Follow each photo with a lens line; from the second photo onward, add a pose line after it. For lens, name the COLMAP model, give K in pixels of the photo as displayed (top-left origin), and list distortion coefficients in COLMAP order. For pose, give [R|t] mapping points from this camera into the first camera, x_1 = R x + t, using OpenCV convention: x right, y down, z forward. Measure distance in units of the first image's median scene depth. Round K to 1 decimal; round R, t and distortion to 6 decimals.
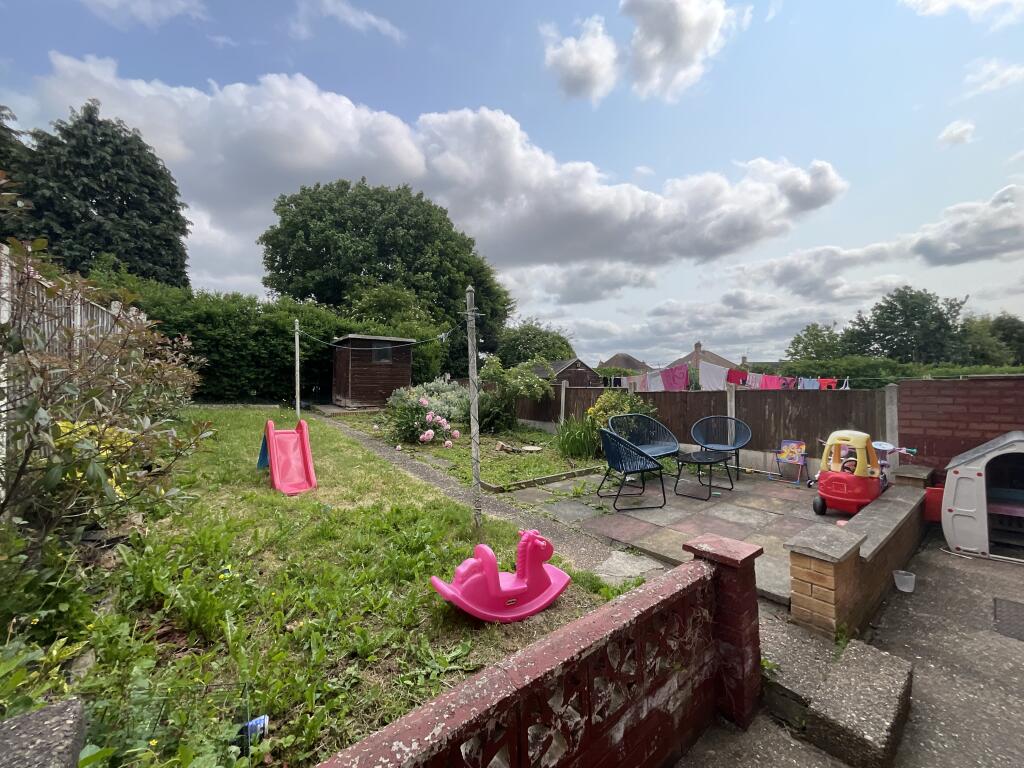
lens RADIAL K [[413.9, 0, 513.7], [0, 413.9, 384.0], [0, 0, 1]] dist [0.001188, -0.000227]
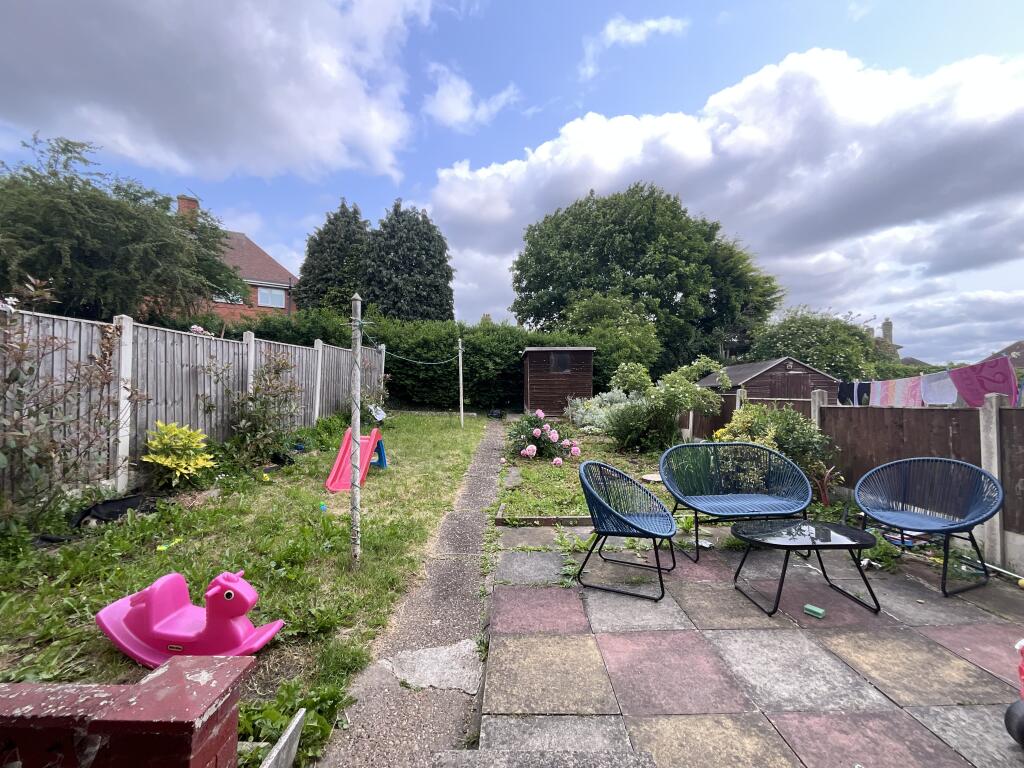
lens RADIAL K [[405.3, 0, 512.1], [0, 405.3, 396.8], [0, 0, 1]] dist [0.002850, 0.000224]
pose [[0.774996, 0.006174, -0.631936, 0.113469], [0.004936, 0.999863, 0.015822, -0.004971], [0.631947, -0.015381, 0.774859, 0.076001]]
